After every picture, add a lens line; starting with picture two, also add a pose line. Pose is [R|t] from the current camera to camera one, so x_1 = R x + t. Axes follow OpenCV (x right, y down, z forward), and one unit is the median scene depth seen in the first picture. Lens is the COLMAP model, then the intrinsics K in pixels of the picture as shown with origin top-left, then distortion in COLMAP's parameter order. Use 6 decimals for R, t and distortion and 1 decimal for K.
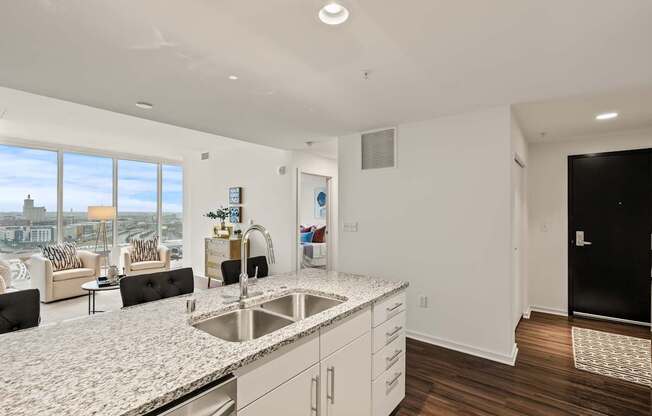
lens RADIAL K [[299.6, 0, 328.0], [0, 299.6, 209.9], [0, 0, 1]] dist [-0.000481, 0.000198]
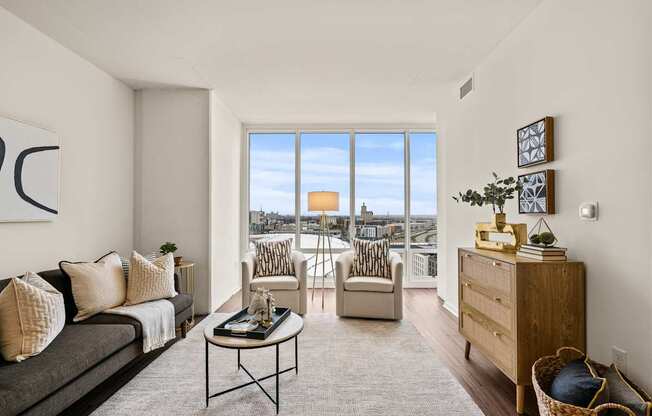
lens RADIAL K [[299.6, 0, 328.0], [0, 299.6, 209.9], [0, 0, 1]] dist [-0.000481, 0.000198]
pose [[0.610568, -0.017674, -0.791767, -0.169352], [0.009609, 0.999843, -0.014909, 0.040523], [0.791906, 0.001495, 0.610641, 0.562249]]
